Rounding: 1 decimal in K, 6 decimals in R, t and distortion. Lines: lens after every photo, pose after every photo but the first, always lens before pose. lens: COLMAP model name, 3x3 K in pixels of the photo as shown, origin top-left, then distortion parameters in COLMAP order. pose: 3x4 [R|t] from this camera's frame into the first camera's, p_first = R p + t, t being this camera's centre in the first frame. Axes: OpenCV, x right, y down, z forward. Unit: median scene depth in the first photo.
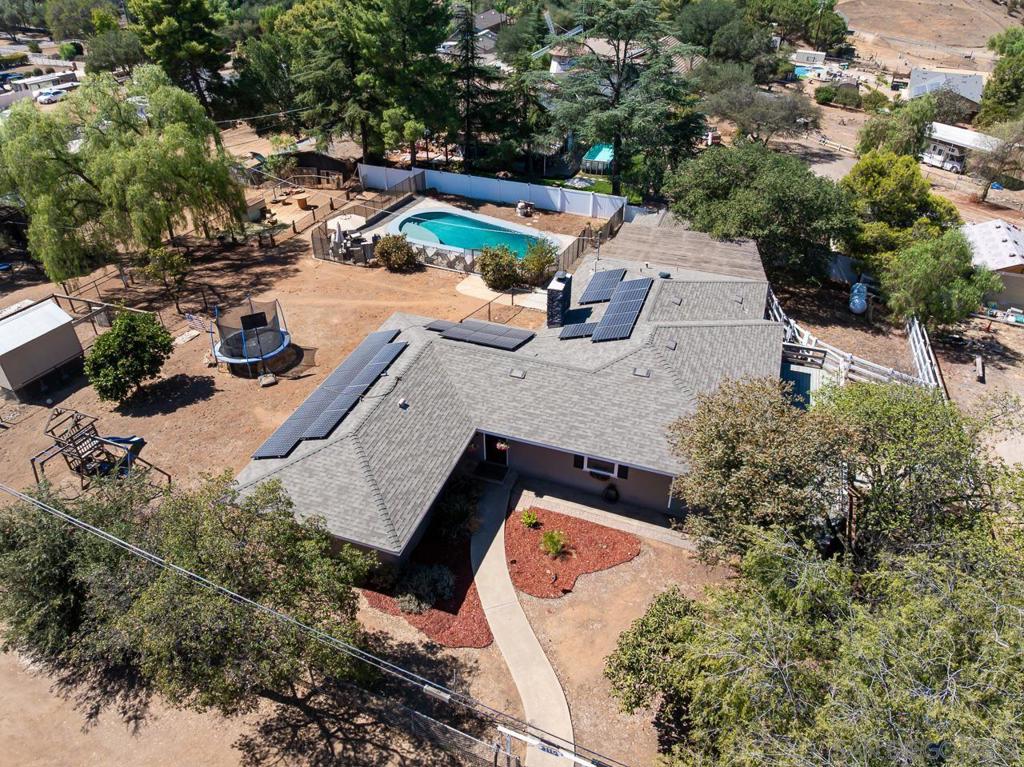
lens RADIAL K [[721.7, 0, 512.0], [0, 721.7, 383.5], [0, 0, 1]] dist [-0.065004, 0.037819]
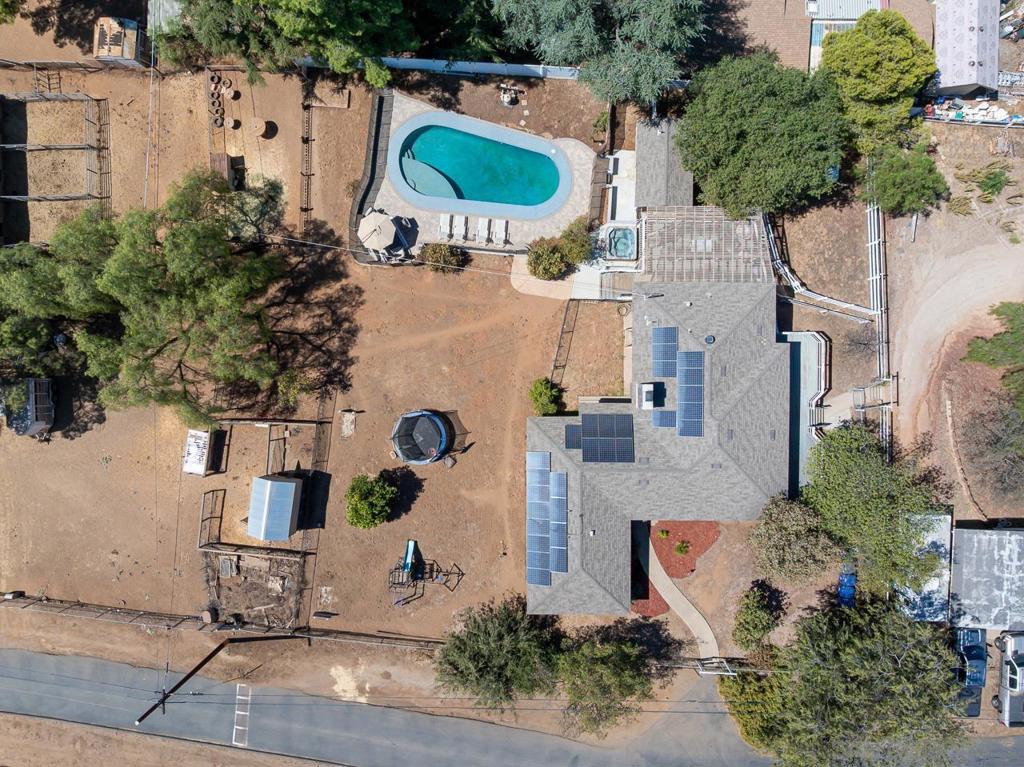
lens RADIAL K [[721.7, 0, 512.0], [0, 721.7, 383.5], [0, 0, 1]] dist [-0.065004, 0.037819]
pose [[0.941944, -0.335444, -0.014809, -0.109741], [0.202474, 0.532266, 0.822008, -0.961918], [-0.267855, -0.777284, 0.569283, 0.188880]]
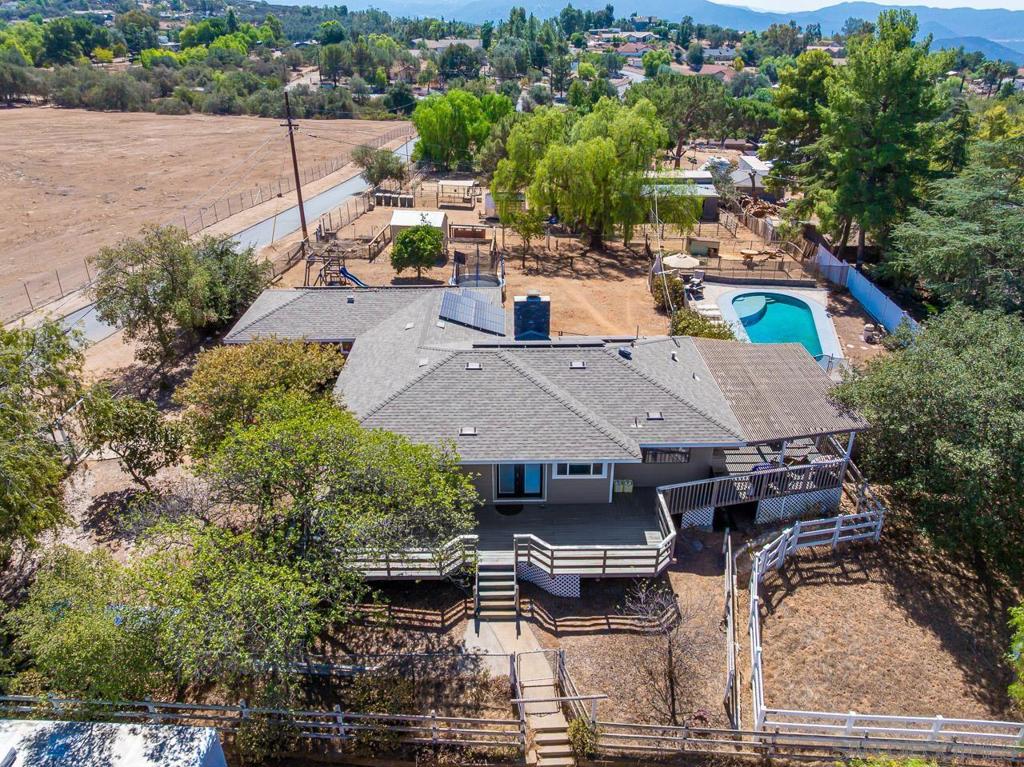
lens RADIAL K [[721.7, 0, 512.0], [0, 721.7, 383.5], [0, 0, 1]] dist [-0.065004, 0.037819]
pose [[0.348309, 0.433699, -0.831015, 0.669829], [-0.537285, 0.818819, 0.202138, -0.164546], [0.768118, 0.376085, 0.518222, 0.341781]]
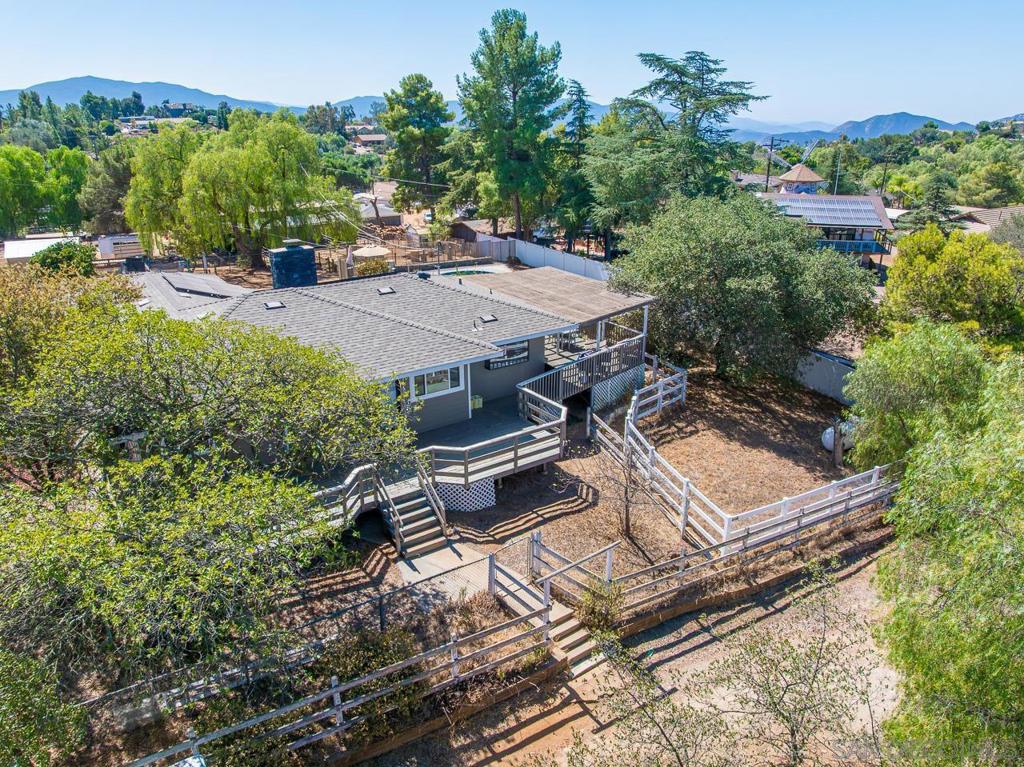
lens RADIAL K [[721.7, 0, 512.0], [0, 721.7, 383.5], [0, 0, 1]] dist [-0.065004, 0.037819]
pose [[0.815068, 0.207761, -0.540832, 0.564697], [-0.334077, 0.931208, -0.145751, 0.031768], [0.473346, 0.299476, 0.828407, 0.305927]]
